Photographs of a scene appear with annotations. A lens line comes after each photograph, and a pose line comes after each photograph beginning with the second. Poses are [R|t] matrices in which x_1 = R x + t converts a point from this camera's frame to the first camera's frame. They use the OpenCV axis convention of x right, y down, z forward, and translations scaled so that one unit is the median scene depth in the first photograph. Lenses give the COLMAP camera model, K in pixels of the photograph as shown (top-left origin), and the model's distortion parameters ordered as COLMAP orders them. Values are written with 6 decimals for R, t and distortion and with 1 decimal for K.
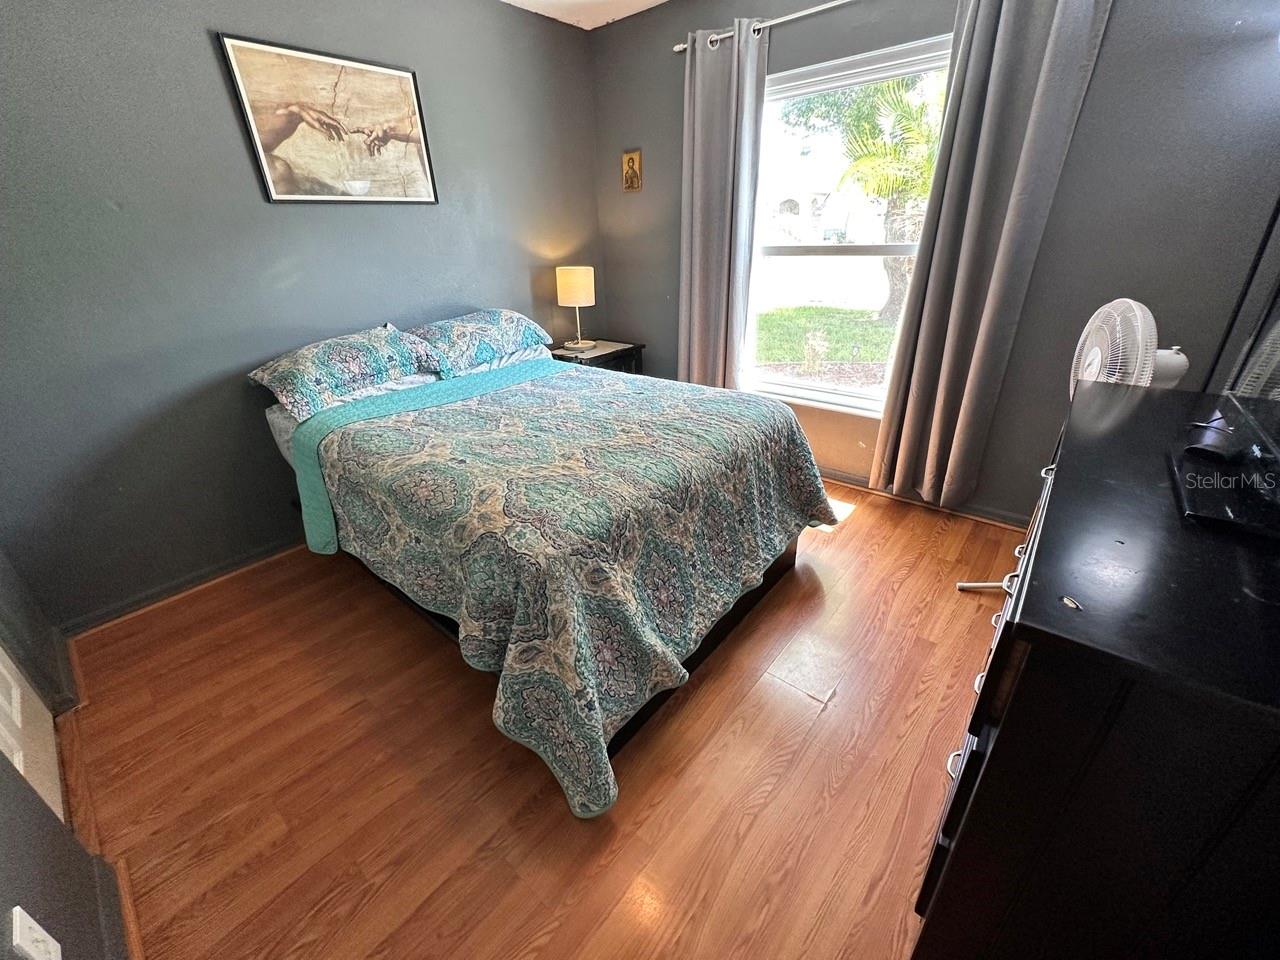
lens RADIAL K [[510.6, 0, 640.7], [0, 510.6, 478.2], [0, 0, 1]] dist [-0.002584, 0.000638]
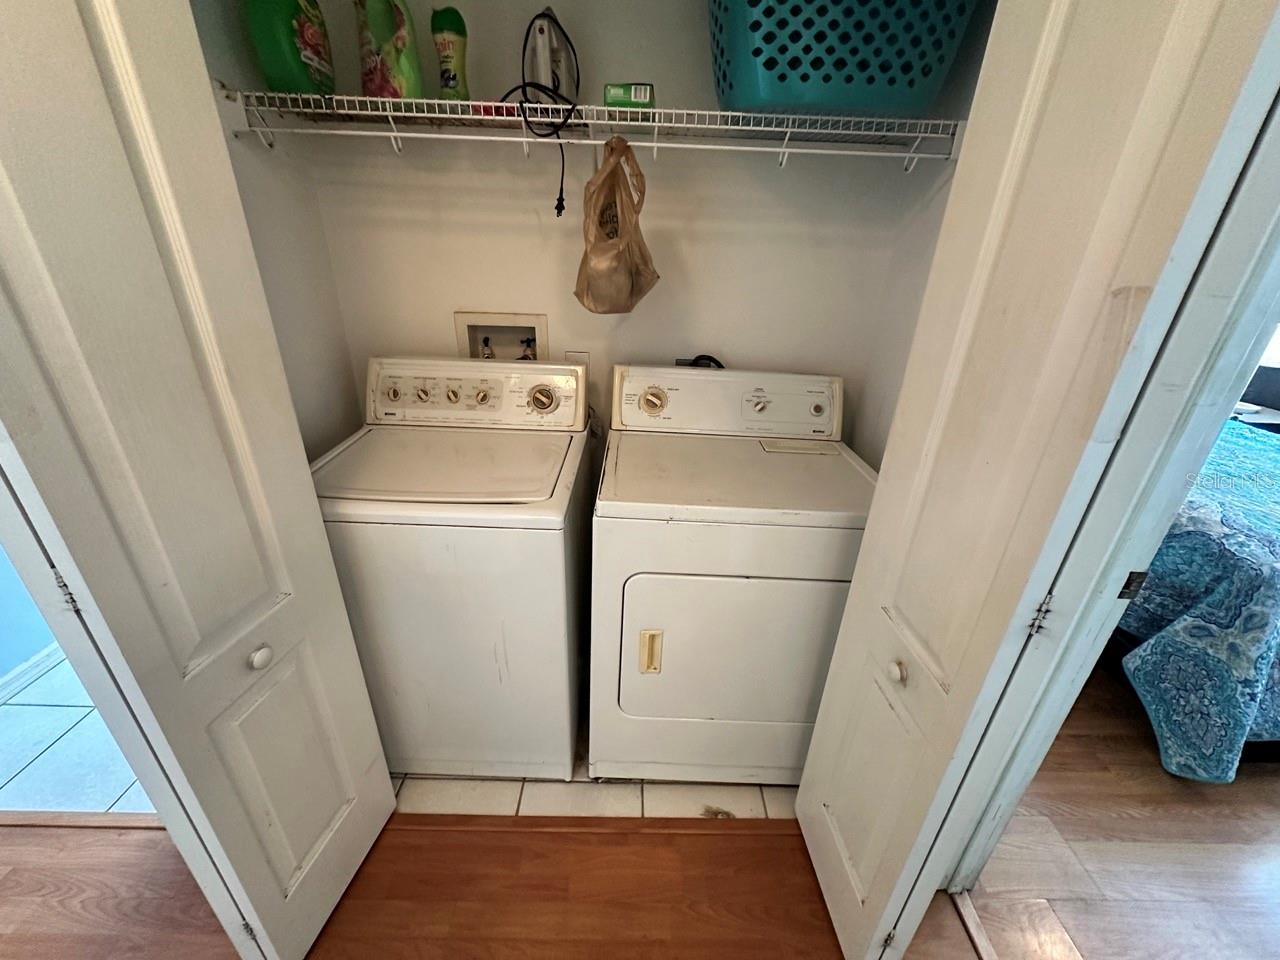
lens RADIAL K [[510.6, 0, 638.9], [0, 510.6, 477.2], [0, 0, 1]] dist [-0.002584, 0.000638]
pose [[0.650967, 0.371343, -0.662078, -0.427741], [-0.379389, 0.914592, 0.139949, 0.342592], [0.657500, 0.160083, 0.736252, -0.900481]]
